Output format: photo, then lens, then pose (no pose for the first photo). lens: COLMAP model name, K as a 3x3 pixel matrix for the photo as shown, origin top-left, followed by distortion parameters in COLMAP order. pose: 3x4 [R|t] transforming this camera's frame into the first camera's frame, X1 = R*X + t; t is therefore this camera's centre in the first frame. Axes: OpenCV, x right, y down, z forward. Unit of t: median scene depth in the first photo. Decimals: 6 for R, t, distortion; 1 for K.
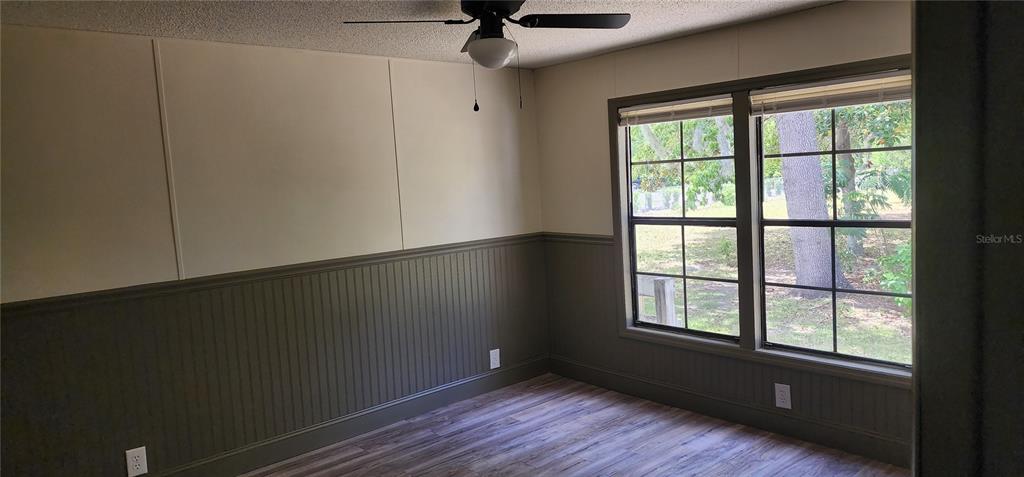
lens RADIAL K [[692.5, 0, 506.3], [0, 692.5, 240.6], [0, 0, 1]] dist [0.066275, -0.036979]
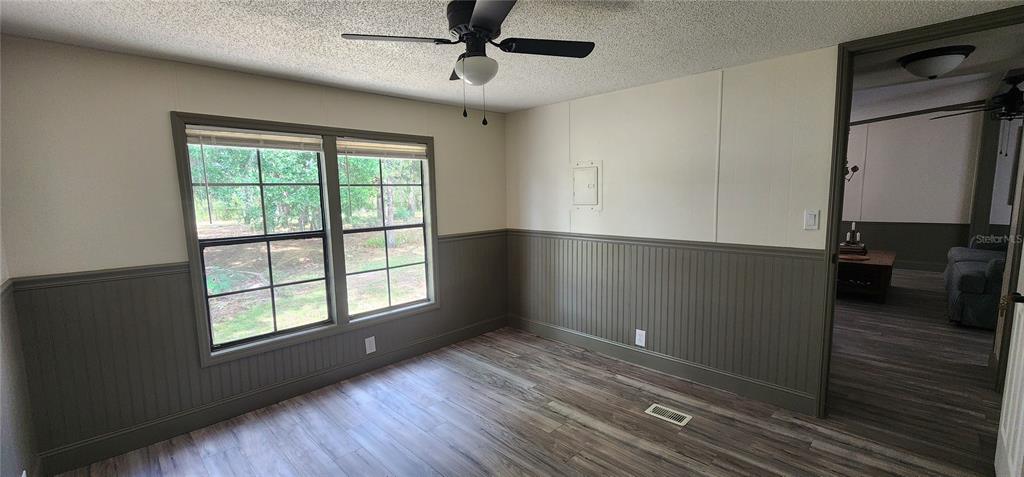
lens RADIAL K [[426.7, 0, 526.5], [0, 426.7, 238.1], [0, 0, 1]] dist [-0.000335, 0.000866]
pose [[-0.086847, -0.059801, 0.994425, -0.511035], [0.114633, 0.990967, 0.069604, -0.029753], [-0.989604, 0.120039, -0.079208, 0.686734]]
